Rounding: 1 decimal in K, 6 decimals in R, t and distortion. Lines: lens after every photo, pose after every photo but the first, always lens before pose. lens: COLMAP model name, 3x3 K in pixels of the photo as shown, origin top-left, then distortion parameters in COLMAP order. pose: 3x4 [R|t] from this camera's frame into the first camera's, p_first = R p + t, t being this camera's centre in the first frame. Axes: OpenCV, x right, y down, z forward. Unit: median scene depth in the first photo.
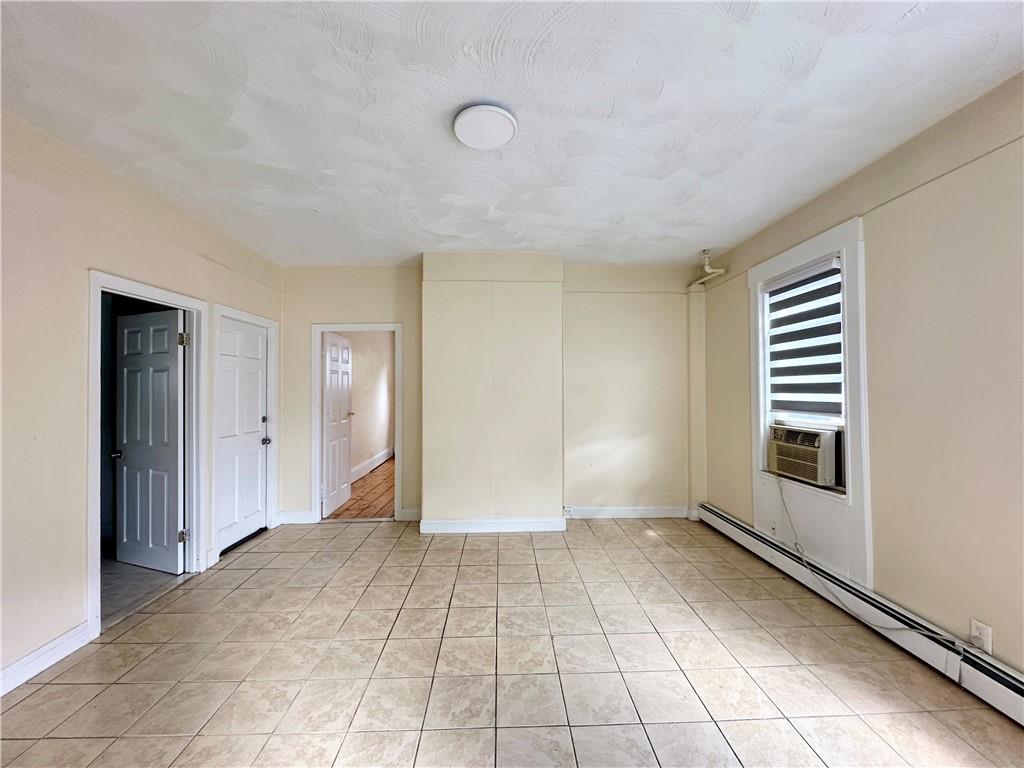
lens RADIAL K [[407.6, 0, 512.0], [0, 407.6, 384.0], [0, 0, 1]] dist [-0.004780, 0.000759]
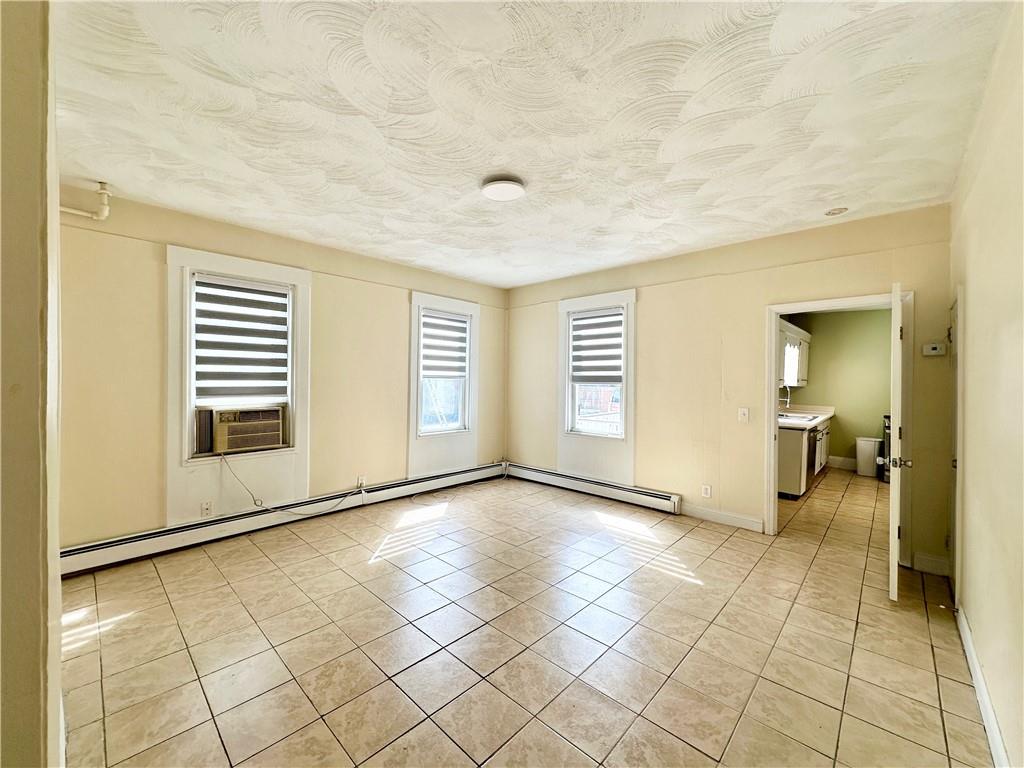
lens RADIAL K [[407.6, 0, 512.0], [0, 407.6, 384.0], [0, 0, 1]] dist [-0.004780, 0.000759]
pose [[-0.709161, -0.008891, 0.704991, -0.653182], [-0.013648, 0.999906, -0.001118, 0.022247], [-0.704915, -0.010415, -0.709216, 1.189599]]
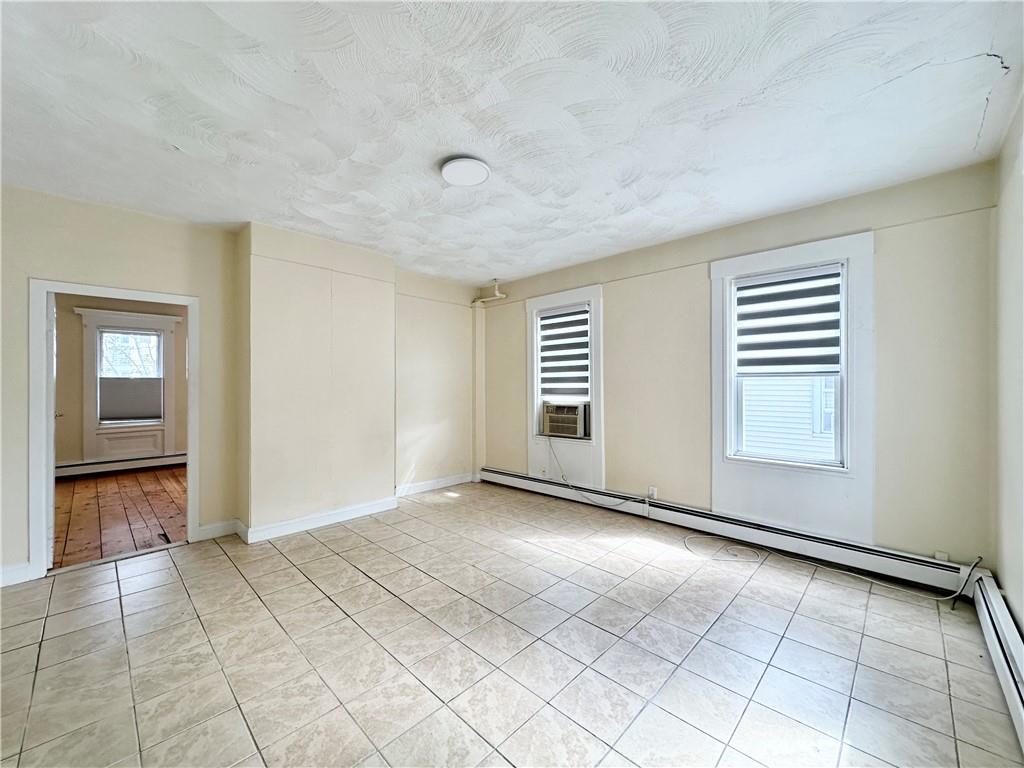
lens RADIAL K [[407.6, 0, 512.0], [0, 407.6, 384.0], [0, 0, 1]] dist [-0.004780, 0.000759]
pose [[0.715773, 0.003870, 0.698322, -0.518441], [-0.007165, 0.999973, 0.001803, 0.022659], [-0.698296, -0.006294, 0.715781, -0.017129]]
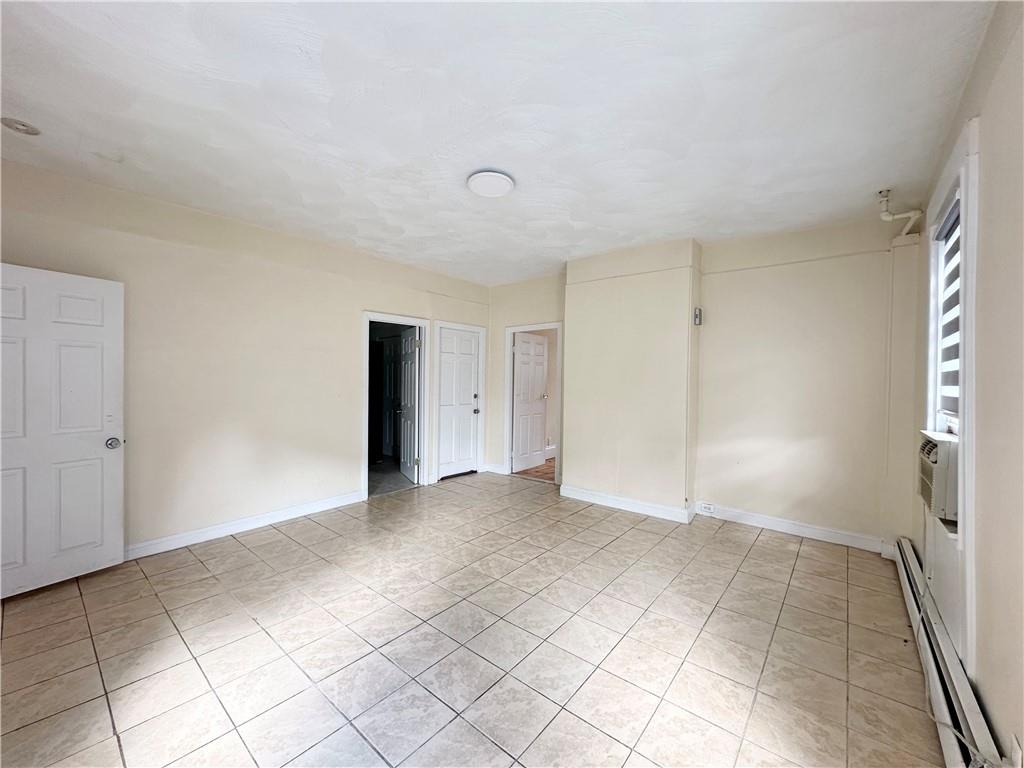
lens RADIAL K [[407.6, 0, 512.0], [0, 407.6, 384.0], [0, 0, 1]] dist [-0.004780, 0.000759]
pose [[0.750551, 0.022697, -0.660422, 0.554903], [-0.008692, 0.999663, 0.024478, 0.008829], [0.660755, -0.012631, 0.750495, 0.000582]]
